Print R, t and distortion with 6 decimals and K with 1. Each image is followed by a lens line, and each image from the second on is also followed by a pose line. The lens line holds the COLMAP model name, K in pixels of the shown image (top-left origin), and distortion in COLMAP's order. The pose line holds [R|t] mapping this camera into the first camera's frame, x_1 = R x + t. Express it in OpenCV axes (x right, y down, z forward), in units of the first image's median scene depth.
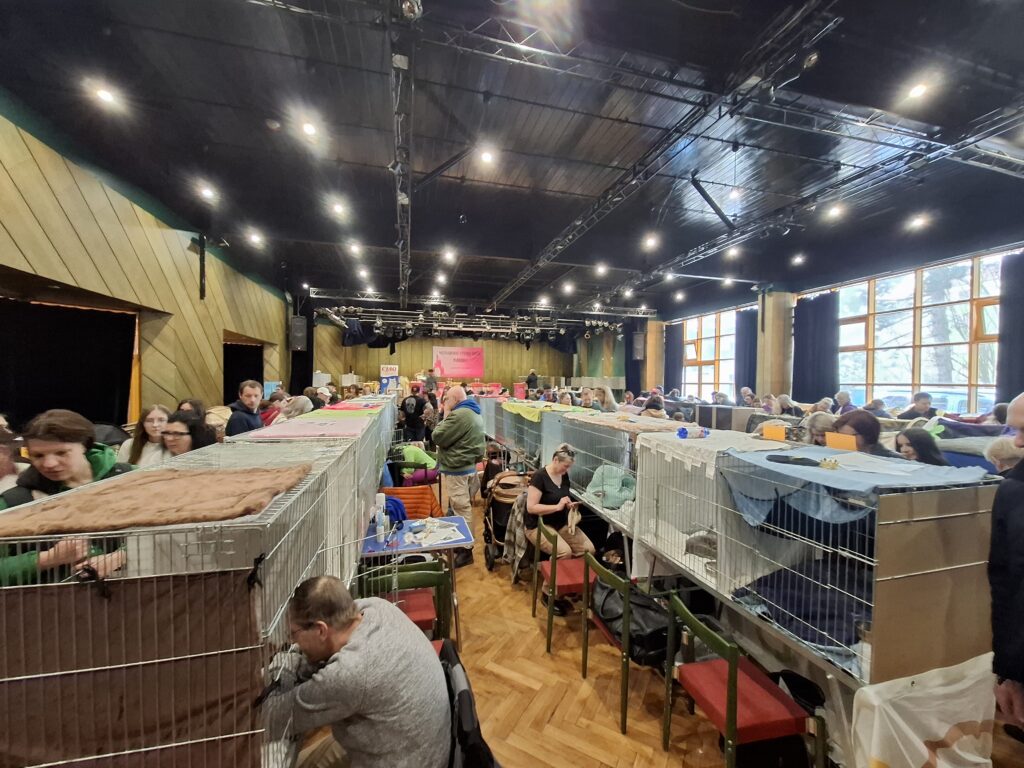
lens RADIAL K [[472.7, 0, 513.4], [0, 472.7, 399.4], [0, 0, 1]] dist [0.000741, -0.000660]
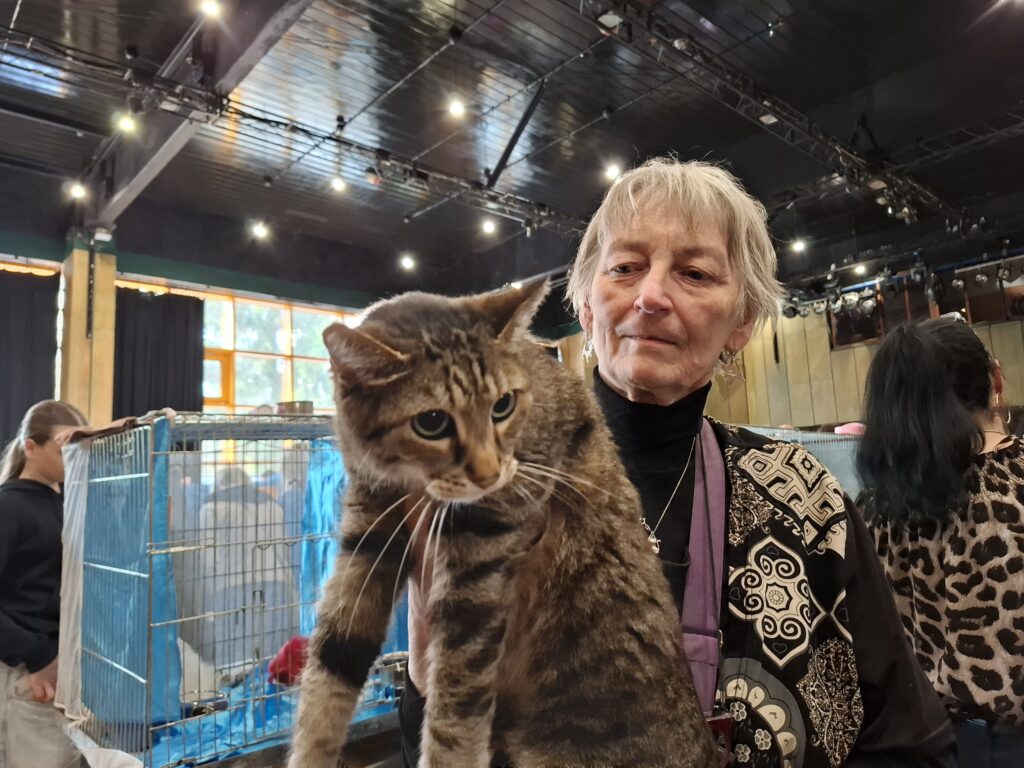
lens RADIAL K [[738.1, 0, 512.0], [0, 738.1, 384.0], [0, 0, 1]] dist [0.126208, -0.174417]
pose [[-0.495111, 0.137836, 0.857826, -0.263058], [0.064487, 0.990442, -0.121926, 0.005610], [-0.866433, -0.005048, -0.499268, 1.172052]]
